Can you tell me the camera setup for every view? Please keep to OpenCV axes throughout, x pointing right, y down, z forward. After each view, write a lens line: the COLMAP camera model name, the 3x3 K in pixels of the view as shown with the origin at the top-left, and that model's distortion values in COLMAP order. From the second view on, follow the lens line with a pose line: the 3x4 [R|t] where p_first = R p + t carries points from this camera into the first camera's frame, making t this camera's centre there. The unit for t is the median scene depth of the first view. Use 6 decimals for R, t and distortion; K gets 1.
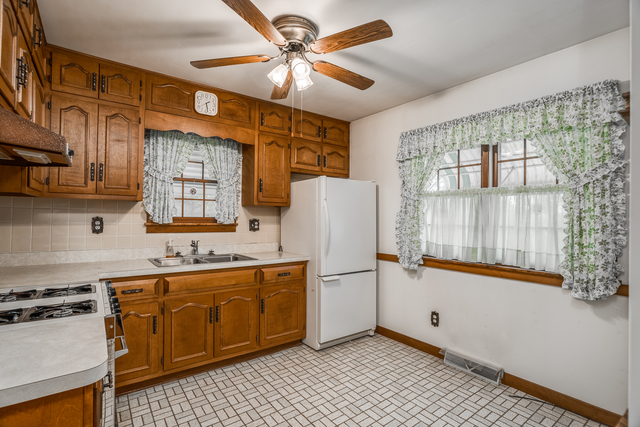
lens RADIAL K [[315.9, 0, 288.1], [0, 315.9, 213.5], [0, 0, 1]] dist [0.000299, 0.000435]
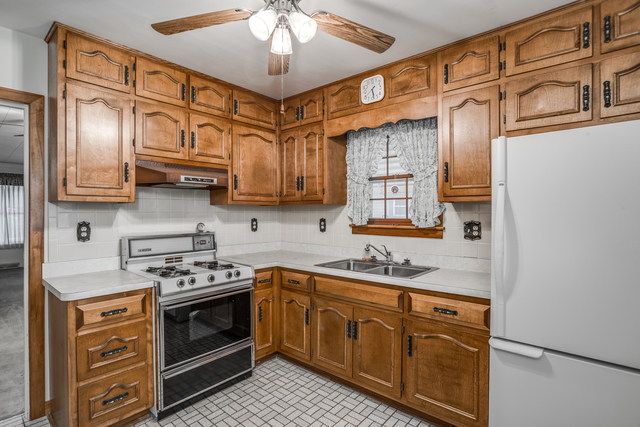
lens RADIAL K [[303.6, 0, 311.7], [0, 303.6, 213.8], [0, 0, 1]] dist [-0.050393, 0.024552]
pose [[0.279969, -0.015016, -0.959892, 0.481210], [0.006932, 0.999883, -0.013620, 0.008432], [0.959984, -0.002841, 0.280040, 0.586568]]
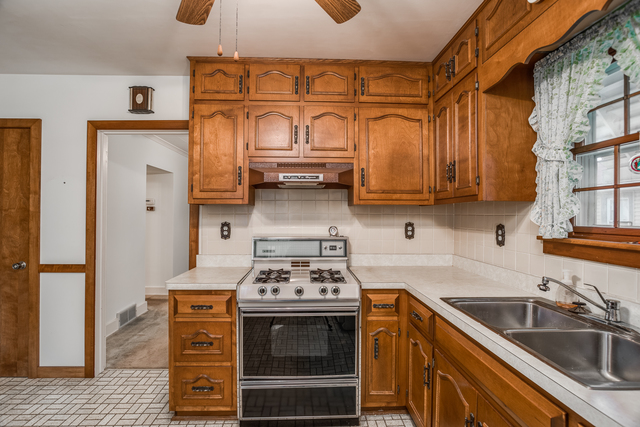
lens RADIAL K [[303.6, 0, 311.7], [0, 303.6, 213.8], [0, 0, 1]] dist [-0.050393, 0.024552]
pose [[-0.490941, -0.024970, -0.870835, 0.242343], [-0.012659, 0.999688, -0.021528, 0.006259], [0.871101, 0.000455, -0.491104, 0.892516]]
